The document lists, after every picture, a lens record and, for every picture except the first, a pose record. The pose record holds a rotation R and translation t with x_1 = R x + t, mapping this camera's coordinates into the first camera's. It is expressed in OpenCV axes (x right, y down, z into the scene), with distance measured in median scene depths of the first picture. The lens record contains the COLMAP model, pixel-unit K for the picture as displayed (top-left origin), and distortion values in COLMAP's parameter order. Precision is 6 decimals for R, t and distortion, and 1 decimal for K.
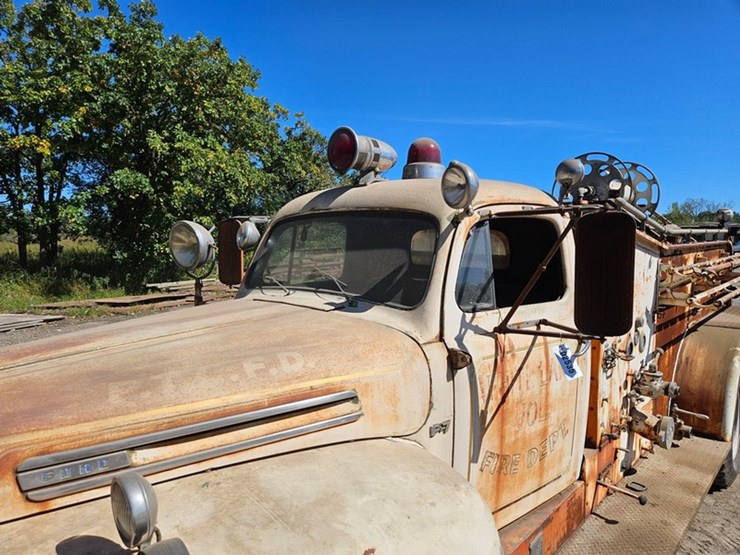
lens RADIAL K [[491.1, 0, 378.2], [0, 491.1, 279.4], [0, 0, 1]] dist [0.078884, -0.067842]
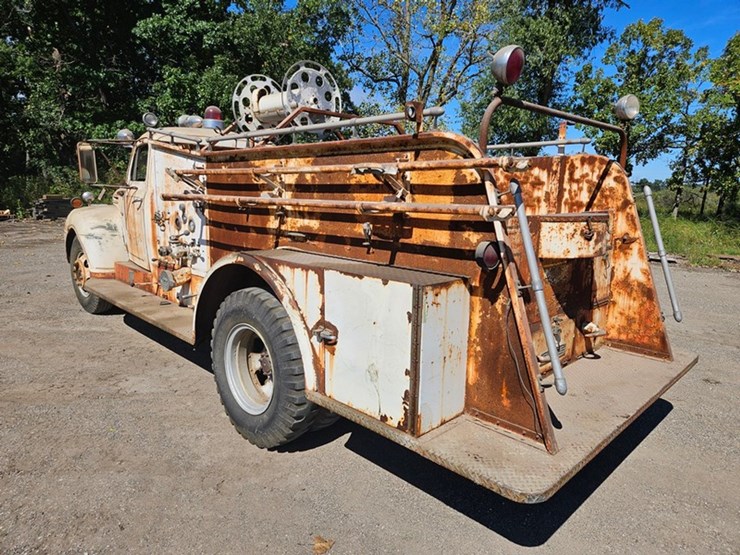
lens RADIAL K [[491.1, 0, 368.5], [0, 491.1, 271.8], [0, 0, 1]] dist [0.078884, -0.067842]
pose [[-0.045046, 0.159331, -0.986197, 2.240924], [-0.111876, 0.980184, 0.163470, -0.031167], [0.992701, 0.117695, -0.026328, 1.829906]]
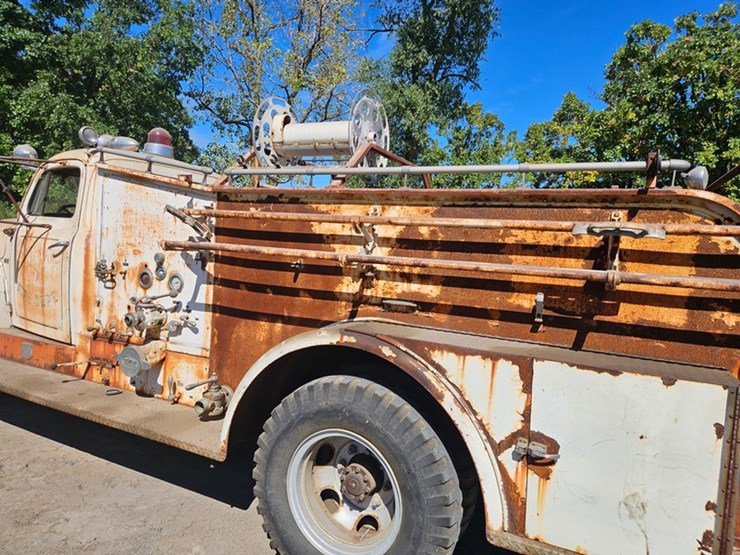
lens RADIAL K [[491.1, 0, 366.2], [0, 491.1, 271.1], [0, 0, 1]] dist [0.078884, -0.067842]
pose [[0.289029, 0.068855, -0.954841, 1.900025], [-0.151144, 0.988183, 0.025508, 0.023264], [0.945314, 0.136946, 0.296020, 1.266135]]
